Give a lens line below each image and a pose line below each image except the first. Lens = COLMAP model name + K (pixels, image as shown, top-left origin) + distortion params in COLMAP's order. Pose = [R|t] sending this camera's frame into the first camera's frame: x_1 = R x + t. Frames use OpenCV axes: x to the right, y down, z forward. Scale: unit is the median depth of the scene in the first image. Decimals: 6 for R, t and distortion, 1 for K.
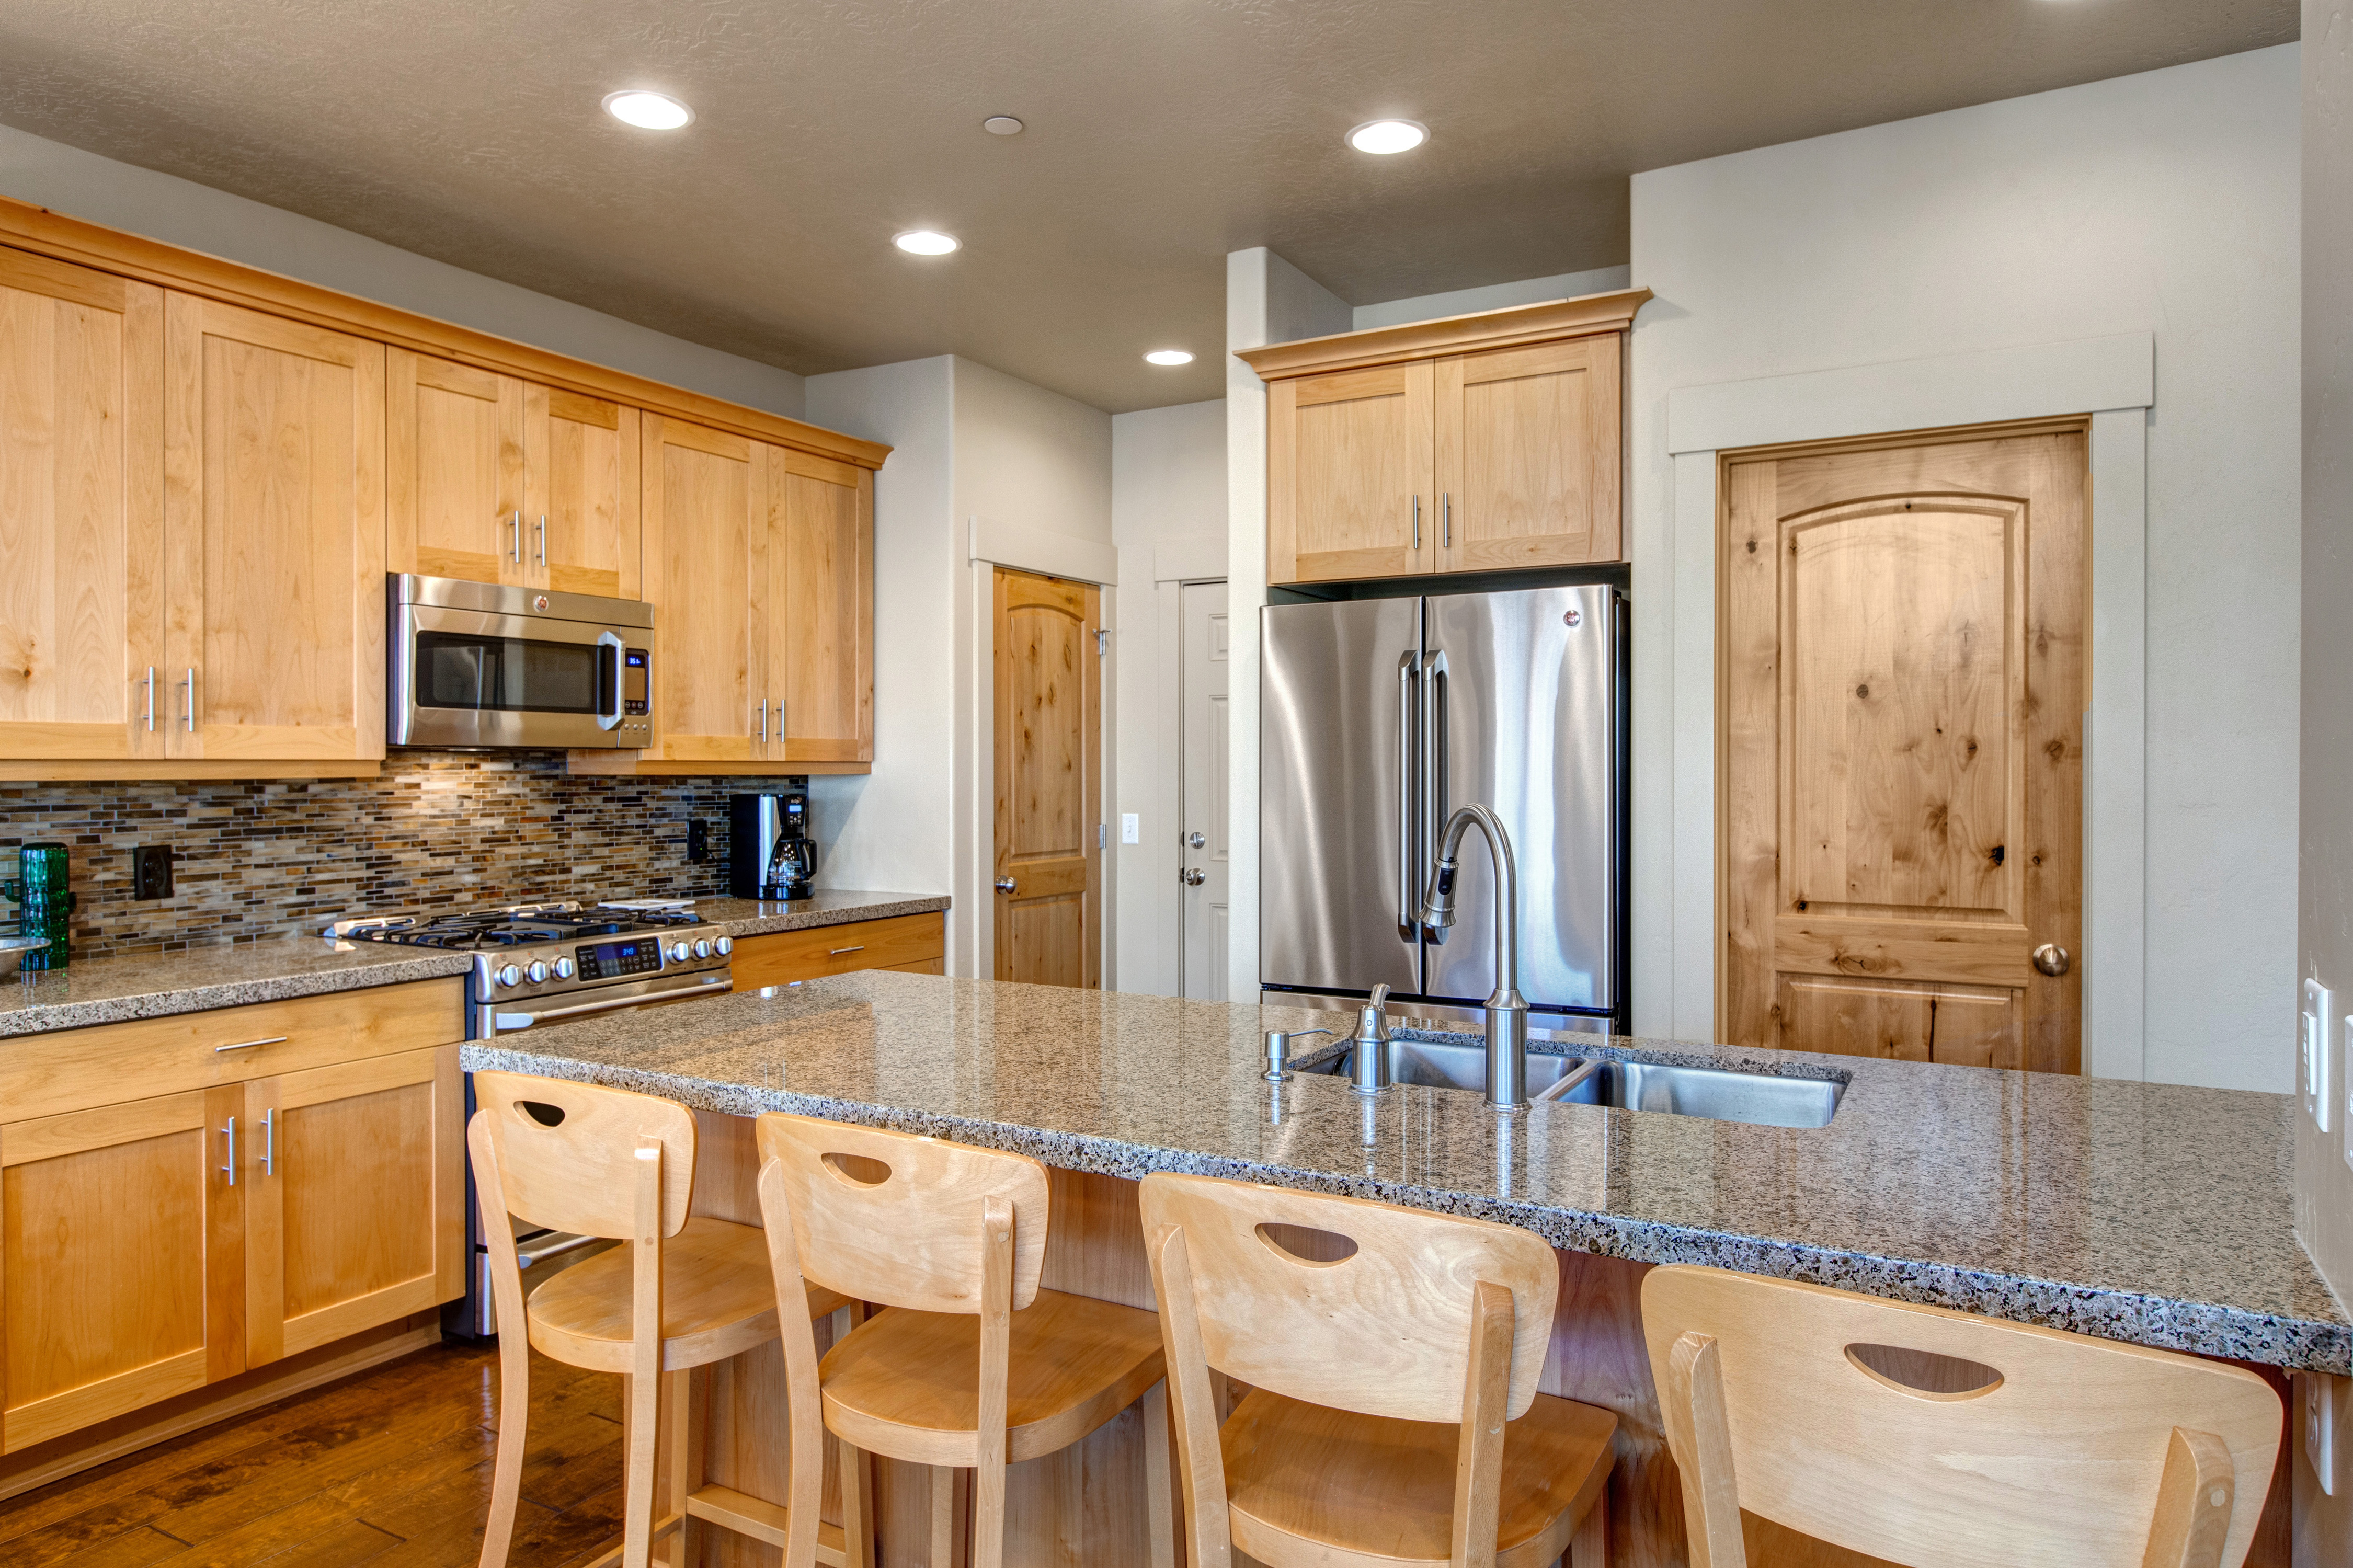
lens RADIAL K [[1476.7, 0, 1166.9], [0, 1476.7, 776.2], [0, 0, 1]] dist [-0.002091, 0.000569]
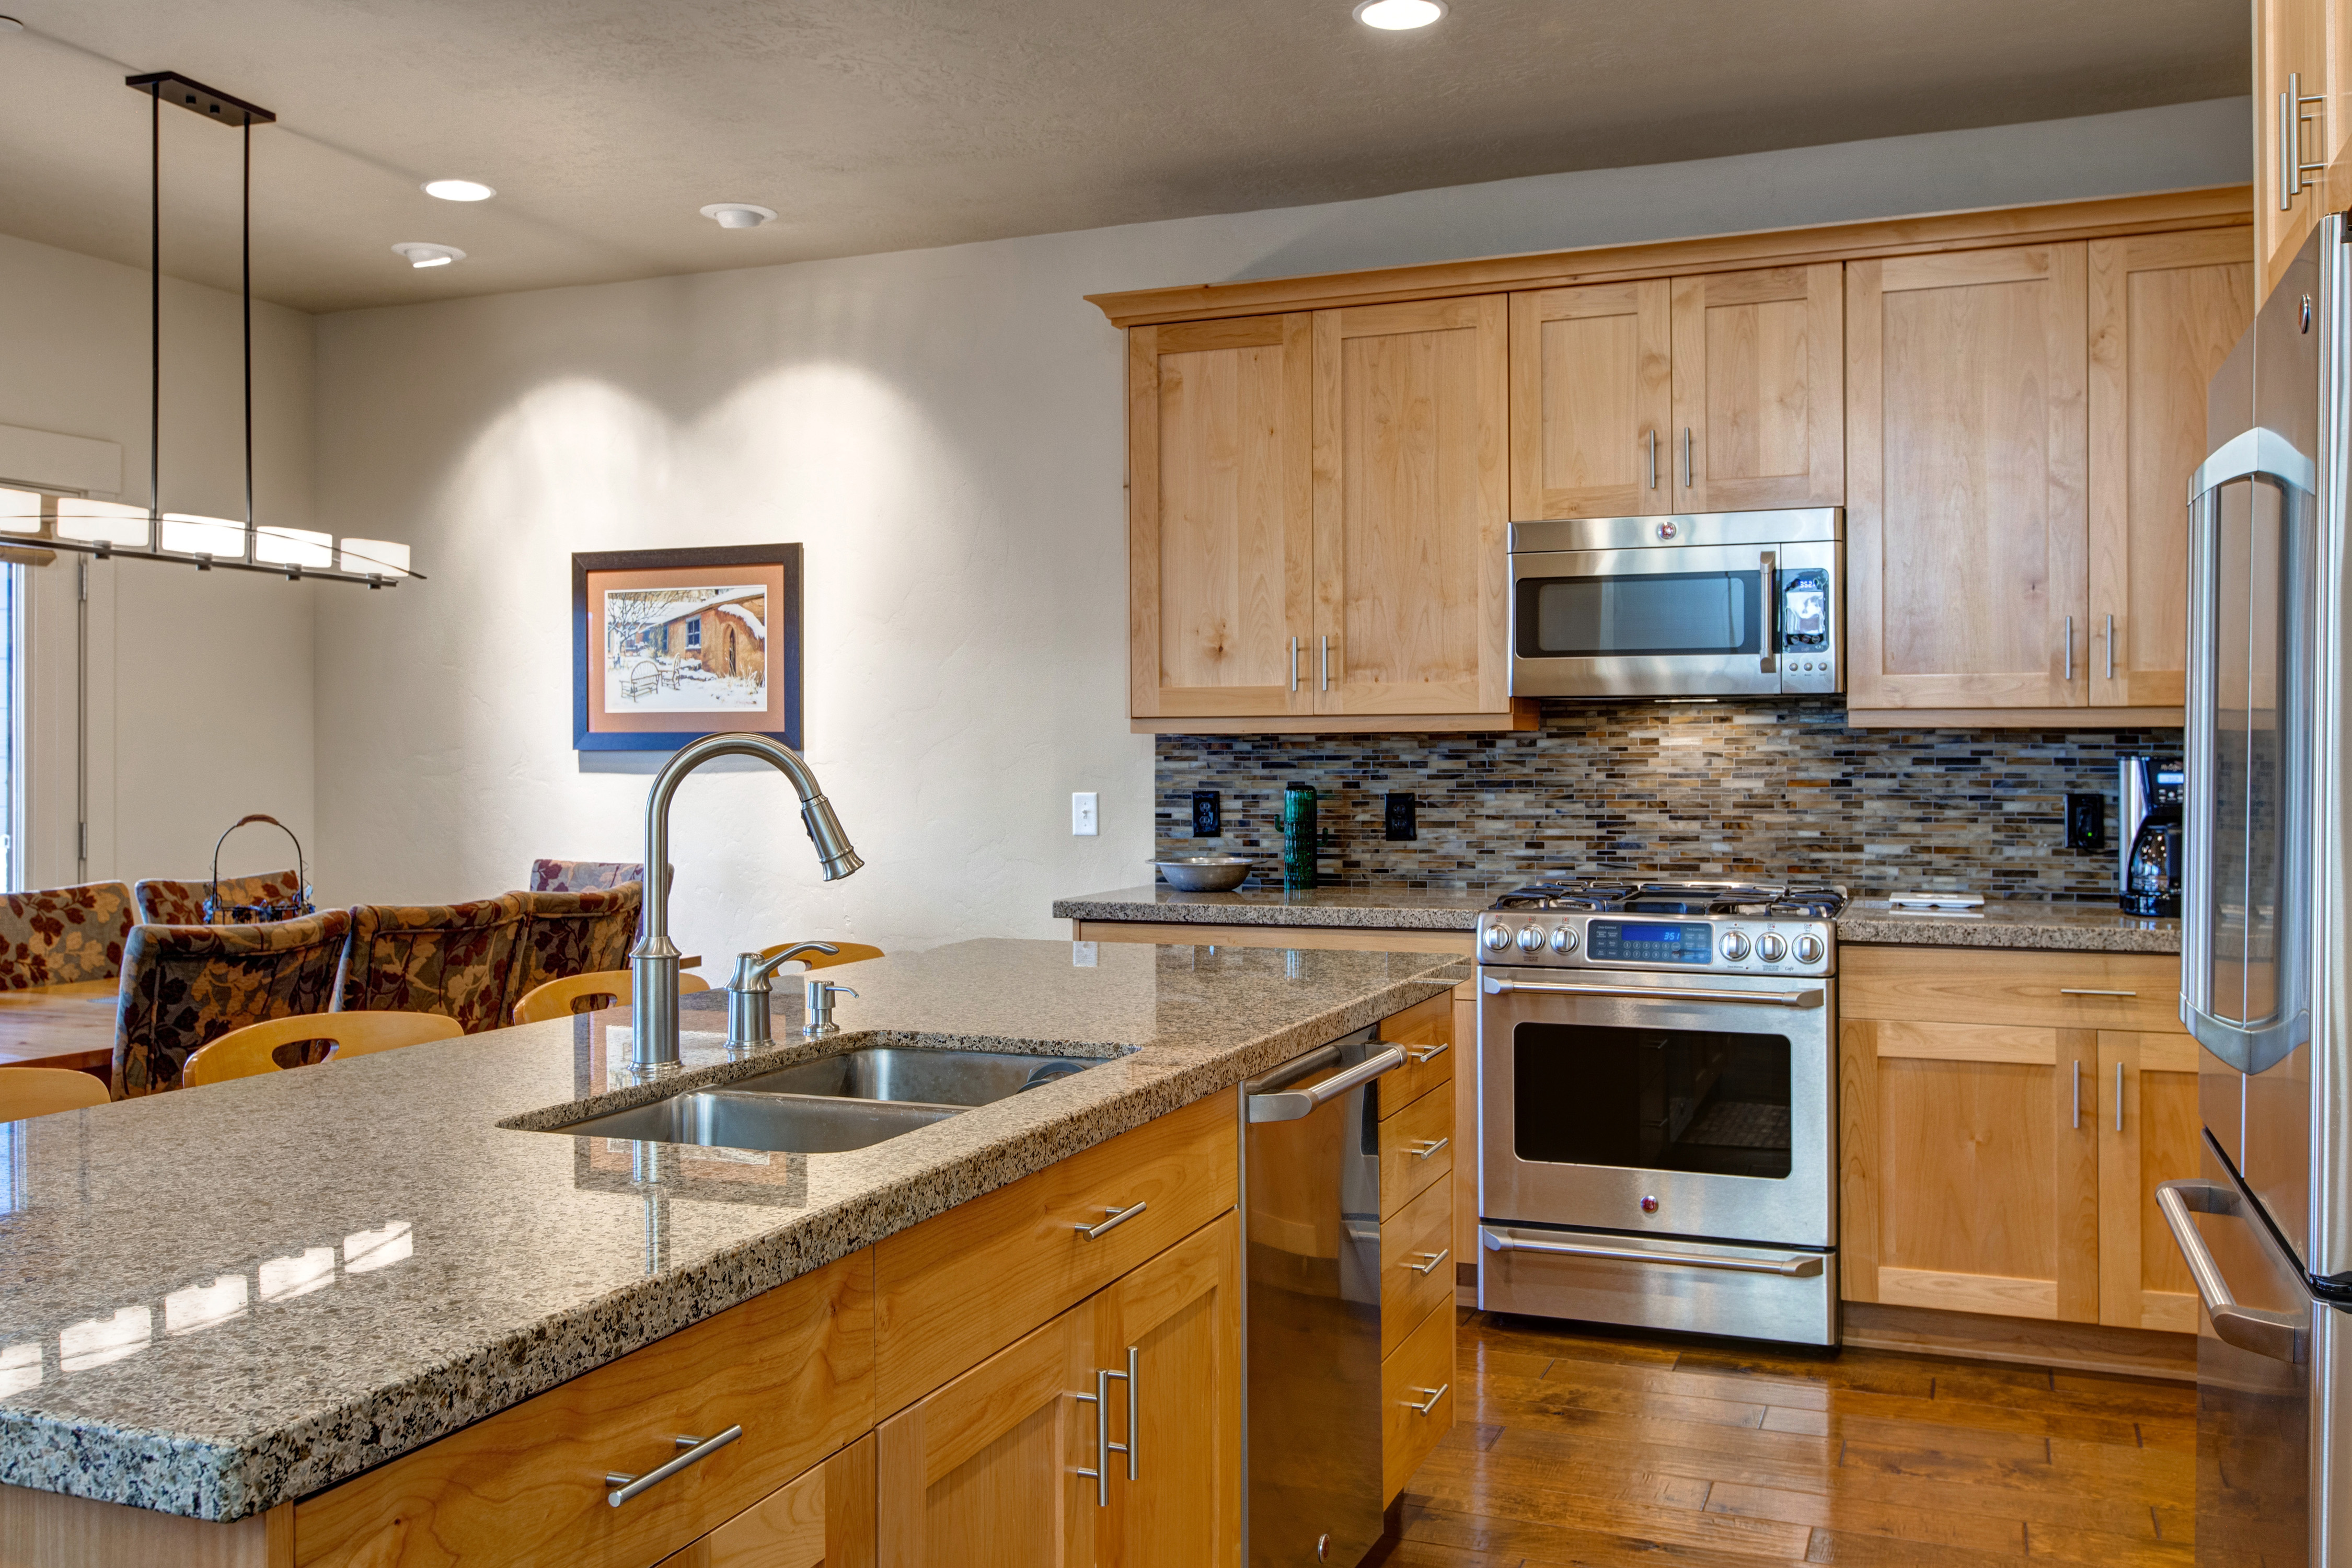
lens RADIAL K [[2010.1, 0, 1190.6], [0, 2010.1, 736.1], [0, 0, 1]] dist [0.012173, -0.003627]
pose [[0.138913, -0.008805, -0.990265, 0.748399], [-0.003864, 0.999948, -0.009434, 0.017530], [0.990297, 0.005137, 0.138872, 0.583538]]
